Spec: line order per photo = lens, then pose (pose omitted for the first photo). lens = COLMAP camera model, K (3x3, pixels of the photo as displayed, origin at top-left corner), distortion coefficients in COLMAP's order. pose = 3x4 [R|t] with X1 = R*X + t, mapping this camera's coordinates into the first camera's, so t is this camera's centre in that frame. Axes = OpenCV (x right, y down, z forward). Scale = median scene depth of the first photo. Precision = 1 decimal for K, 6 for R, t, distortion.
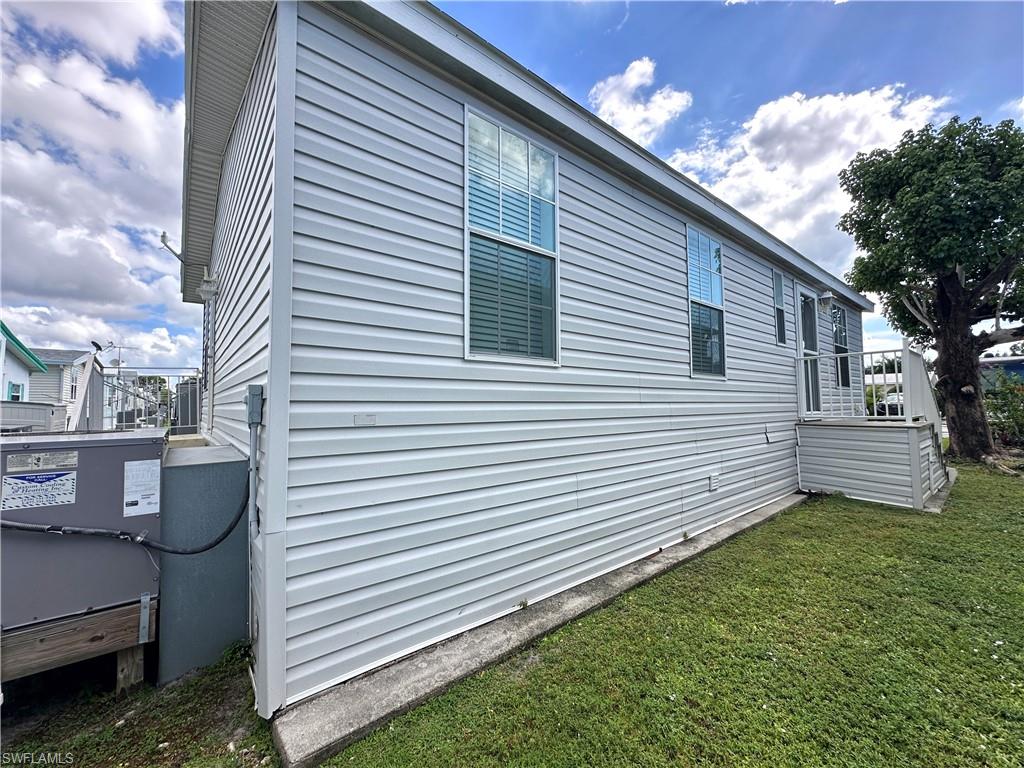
lens RADIAL K [[410.1, 0, 512.1], [0, 410.1, 383.2], [0, 0, 1]] dist [-0.002582, 0.000580]
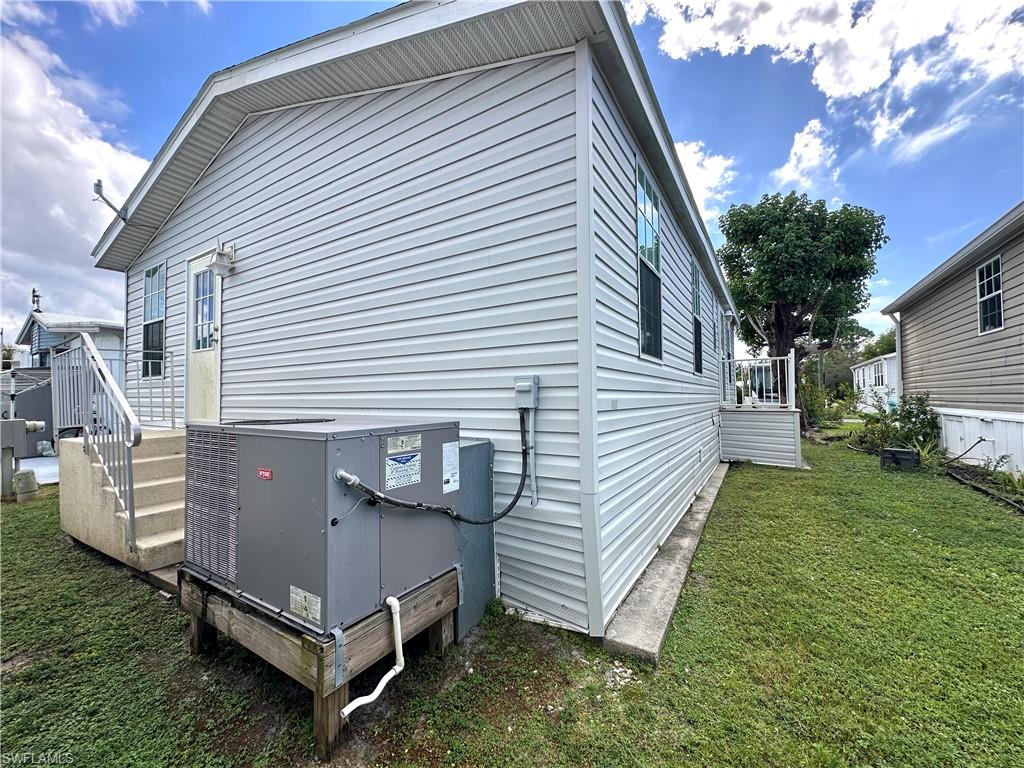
lens RADIAL K [[410.1, 0, 501.1], [0, 410.1, 385.6], [0, 0, 1]] dist [-0.002582, 0.000580]
pose [[0.948507, 0.004638, 0.316721, -0.864739], [-0.009710, 0.999849, 0.014435, 0.014444], [-0.316606, -0.016767, 0.948409, -0.065873]]
